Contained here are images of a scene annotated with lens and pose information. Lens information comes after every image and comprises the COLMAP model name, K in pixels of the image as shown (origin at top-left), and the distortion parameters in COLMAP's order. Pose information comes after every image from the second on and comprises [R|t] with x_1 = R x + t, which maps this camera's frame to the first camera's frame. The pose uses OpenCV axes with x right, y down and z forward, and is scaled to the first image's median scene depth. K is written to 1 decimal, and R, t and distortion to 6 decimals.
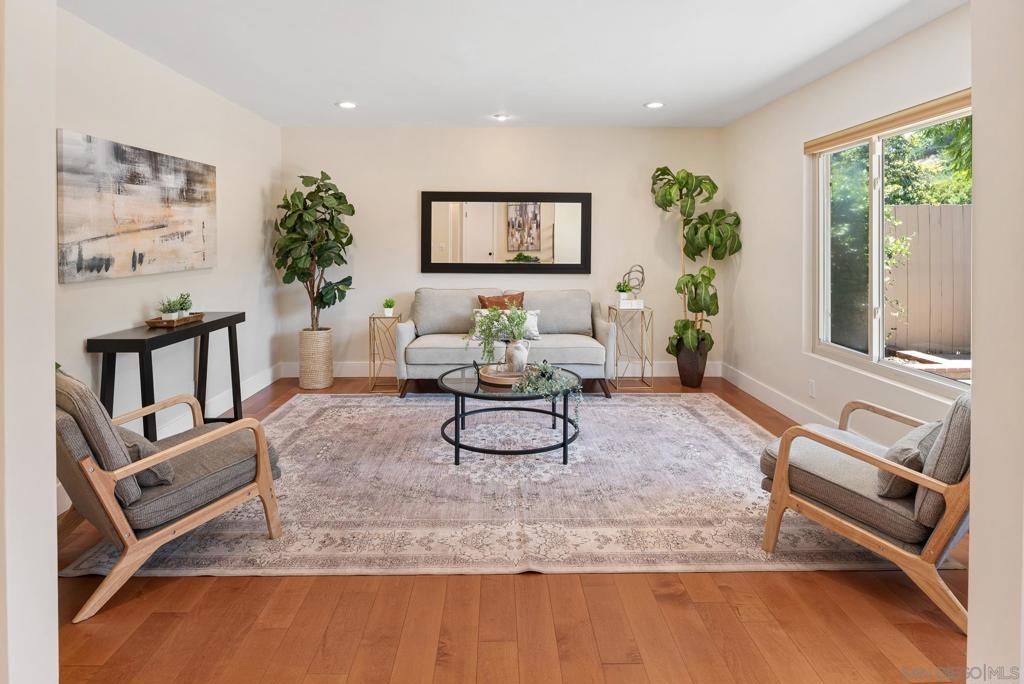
lens RADIAL K [[565.5, 0, 512.7], [0, 565.5, 245.9], [0, 0, 1]] dist [-0.017226, -0.000305]
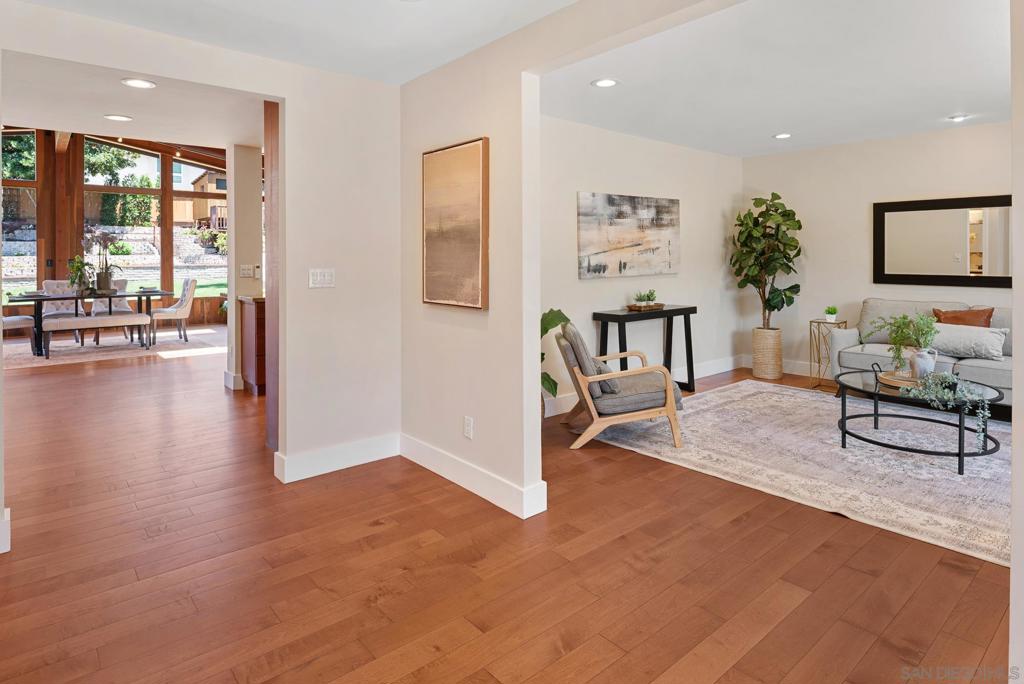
lens RADIAL K [[569.5, 0, 507.3], [0, 569.5, 265.2], [0, 0, 1]] dist [-0.021736, -0.000734]
pose [[0.625178, 0.006441, -0.780456, 0.363451], [0.003676, 0.999931, 0.011197, 0.002144], [0.780474, -0.009869, 0.625111, -0.243071]]
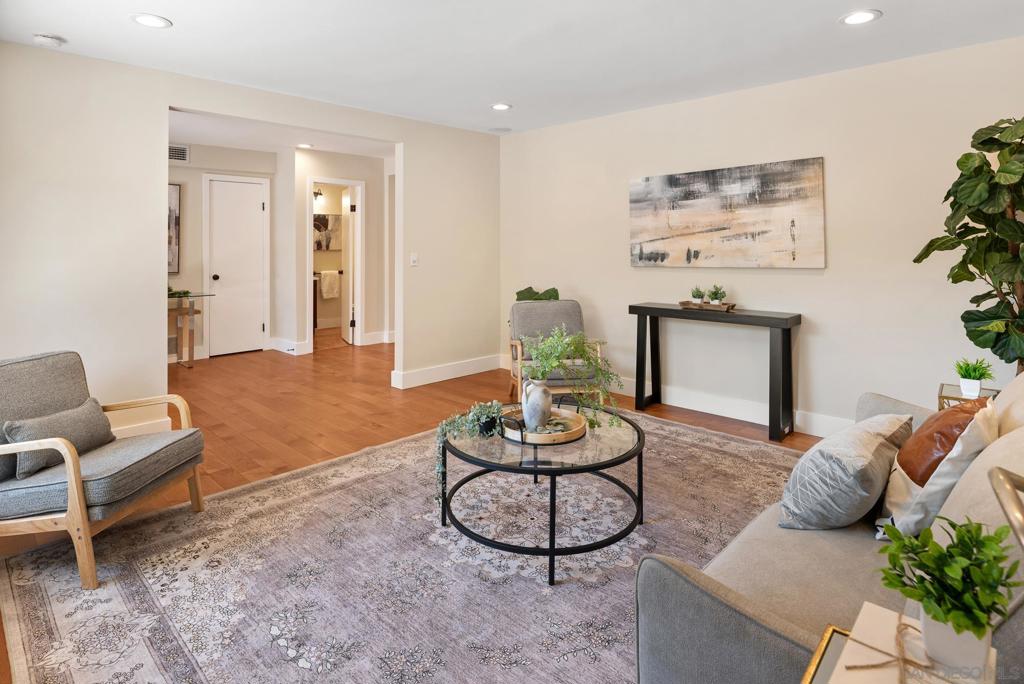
lens RADIAL K [[565.5, 0, 512.7], [0, 565.5, 245.9], [0, 0, 1]] dist [-0.017226, -0.000305]
pose [[-0.719236, 0.000013, -0.694766, 0.563213], [-0.000454, 1.000000, 0.000489, 0.001534], [0.694766, 0.000667, -0.719236, 1.618104]]
